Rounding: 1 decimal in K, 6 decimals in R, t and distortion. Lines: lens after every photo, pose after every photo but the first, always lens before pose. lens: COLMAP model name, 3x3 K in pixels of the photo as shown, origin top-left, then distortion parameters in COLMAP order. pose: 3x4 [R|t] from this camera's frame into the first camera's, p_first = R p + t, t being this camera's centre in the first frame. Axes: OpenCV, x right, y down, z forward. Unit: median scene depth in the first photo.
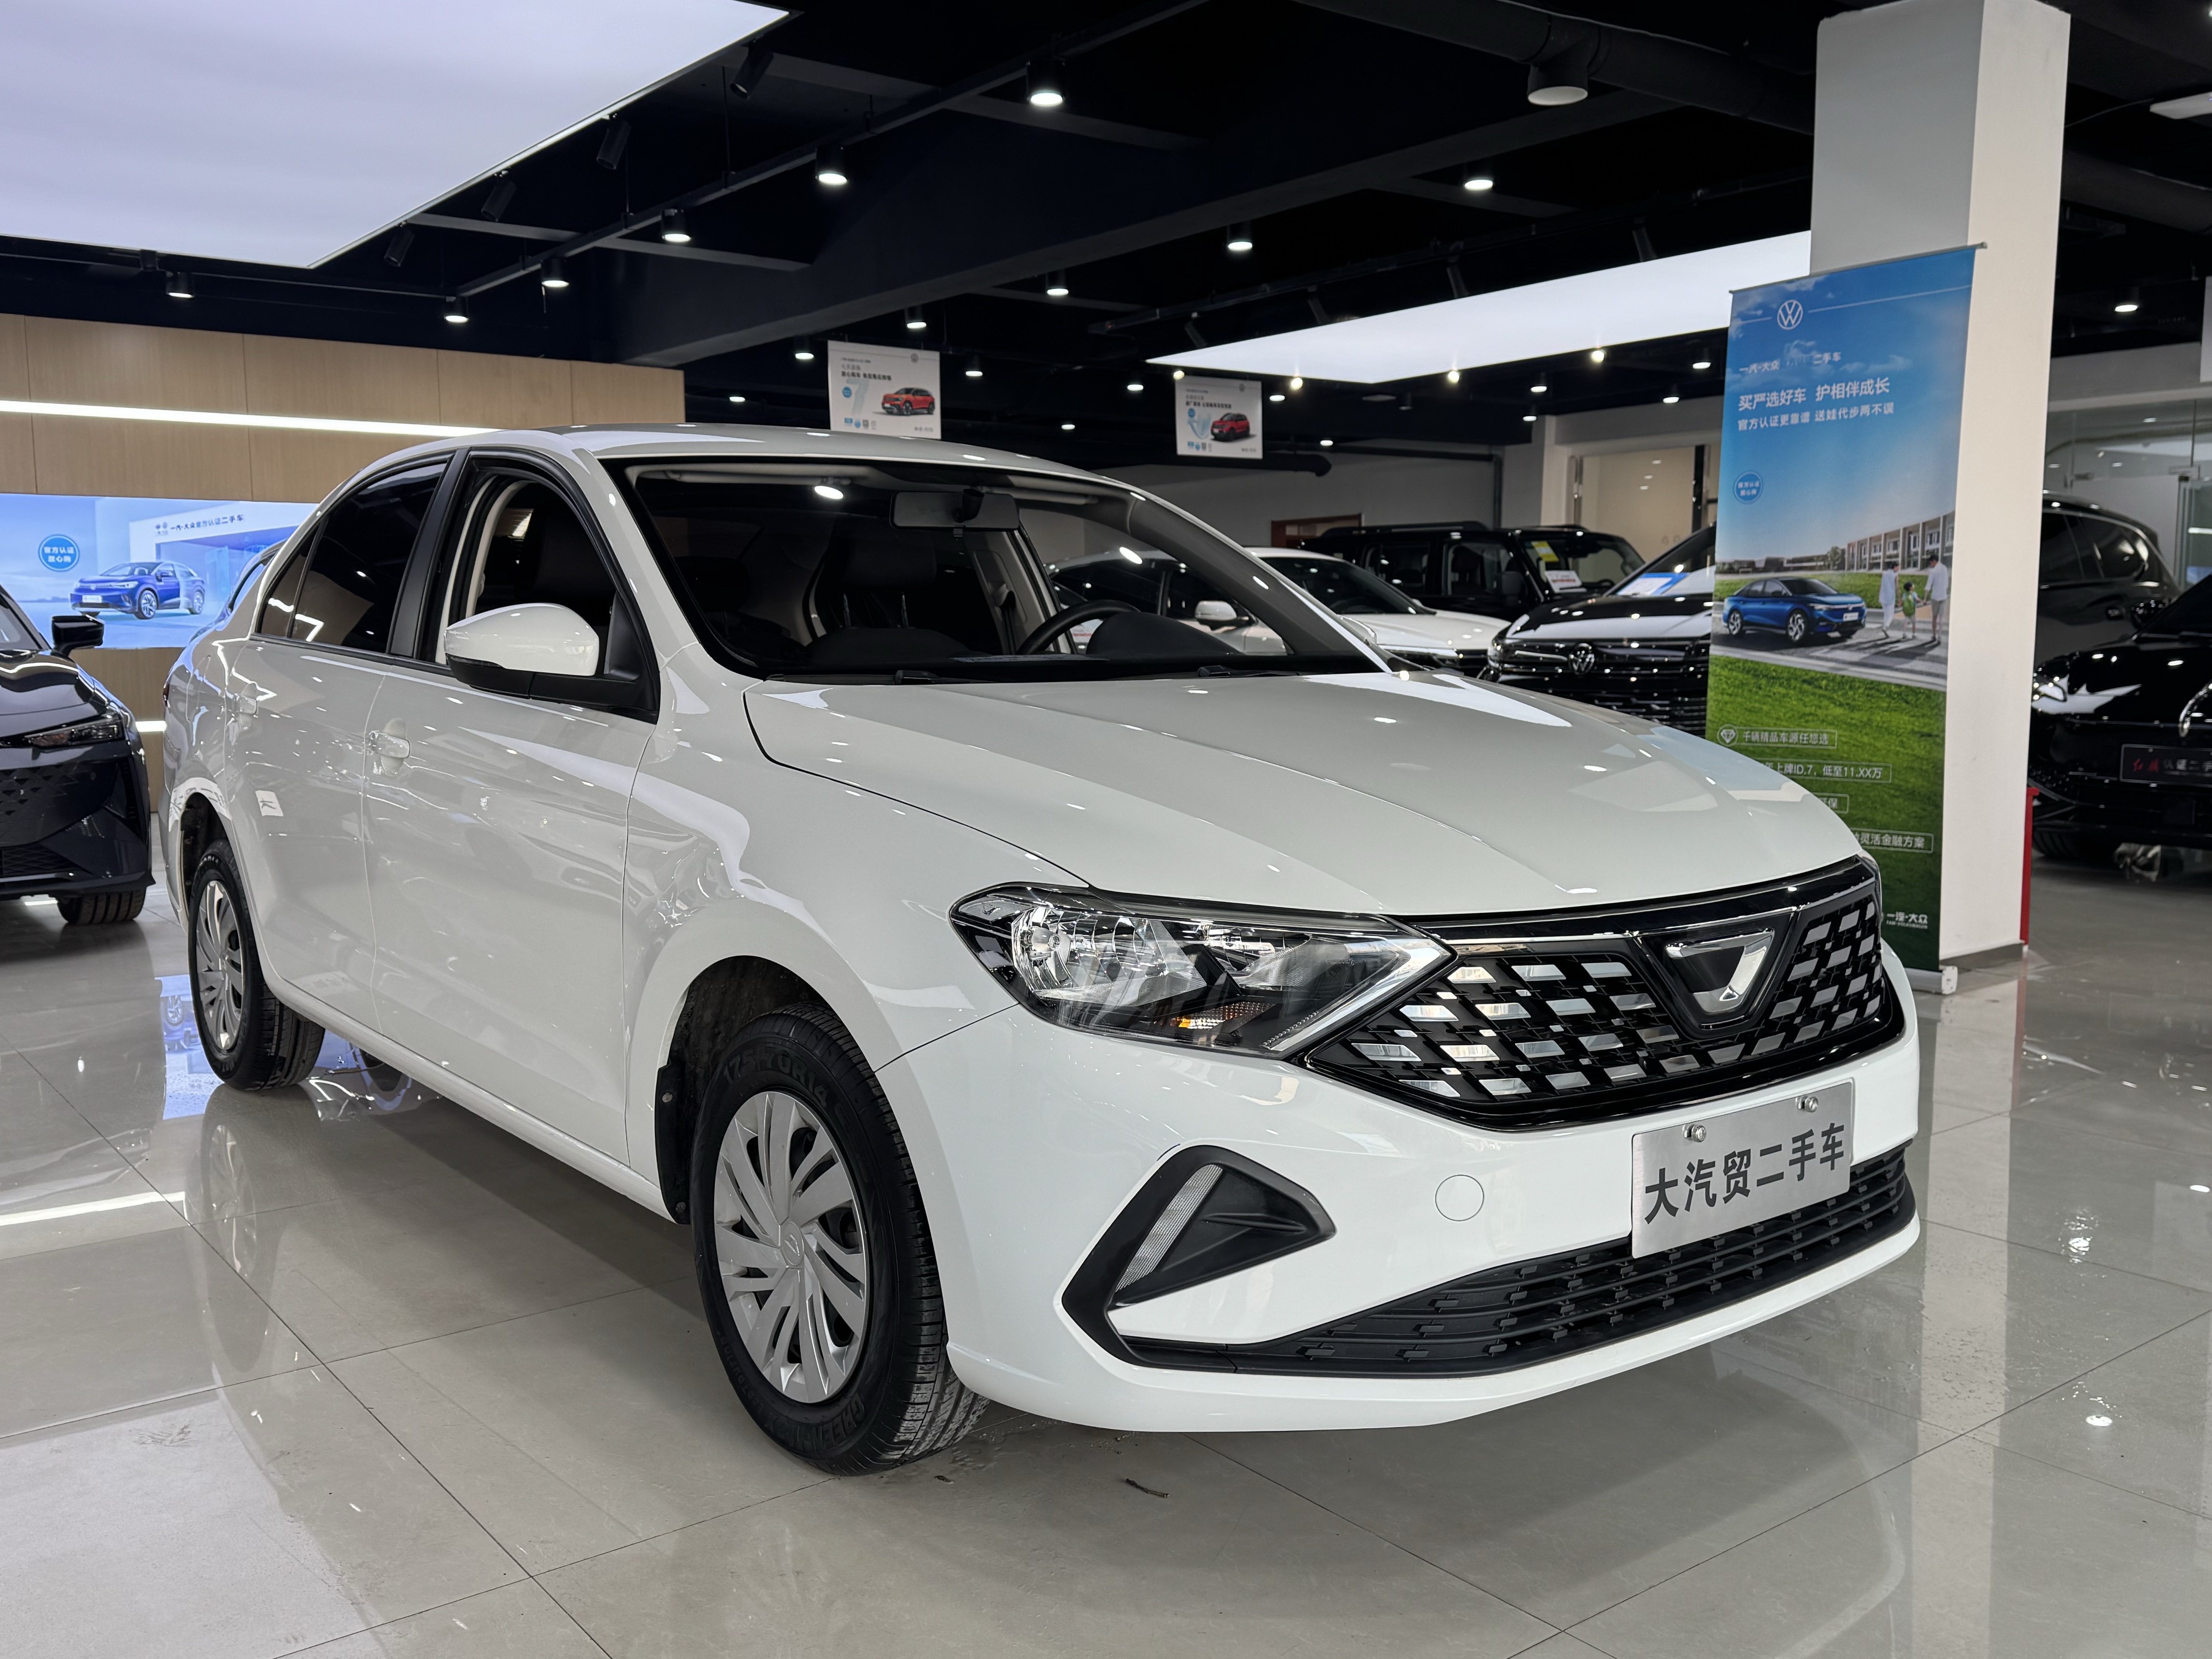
lens RADIAL K [[1927.7, 0, 1096.8], [0, 1927.7, 836.9], [0, 0, 1]] dist [0.043972, -0.024571]
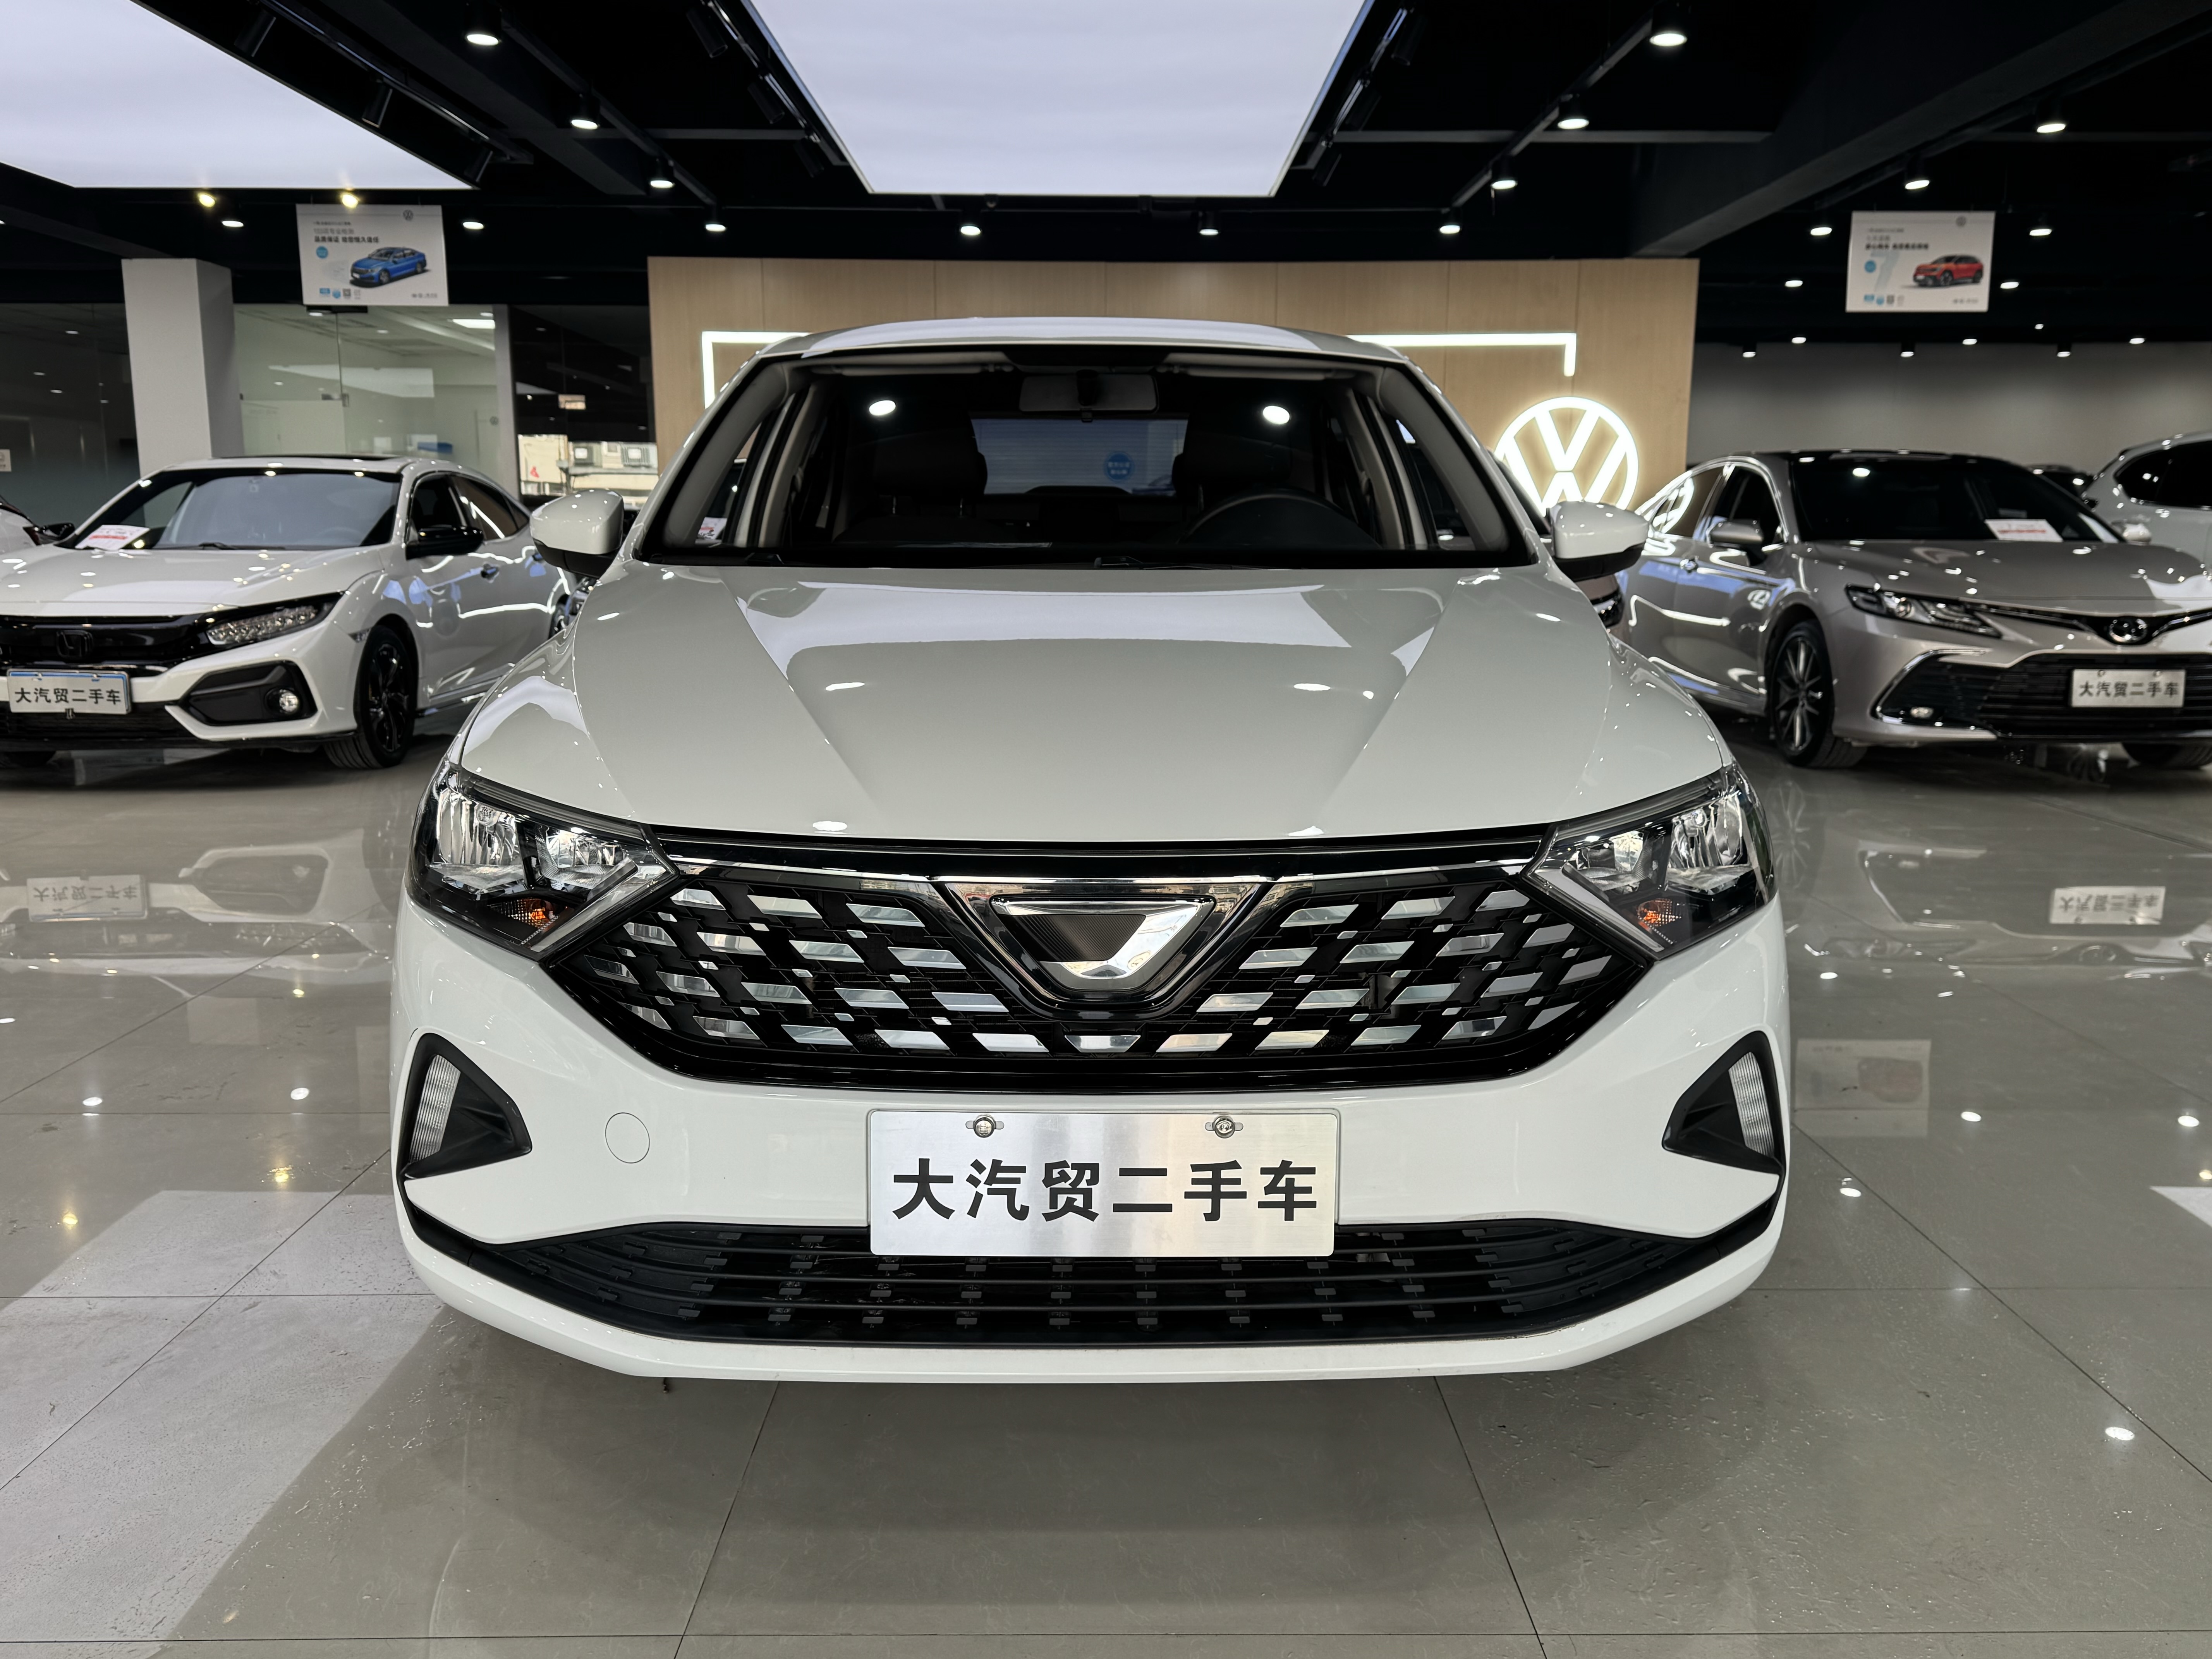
lens RADIAL K [[1887.9, 0, 1112.0], [0, 1887.9, 822.6], [0, 0, 1]] dist [0.070418, -0.050478]
pose [[0.798123, 0.095622, -0.594858, 0.793692], [-0.069903, 0.995354, 0.066212, -0.032586], [0.598426, -0.011263, 0.801099, 0.373223]]
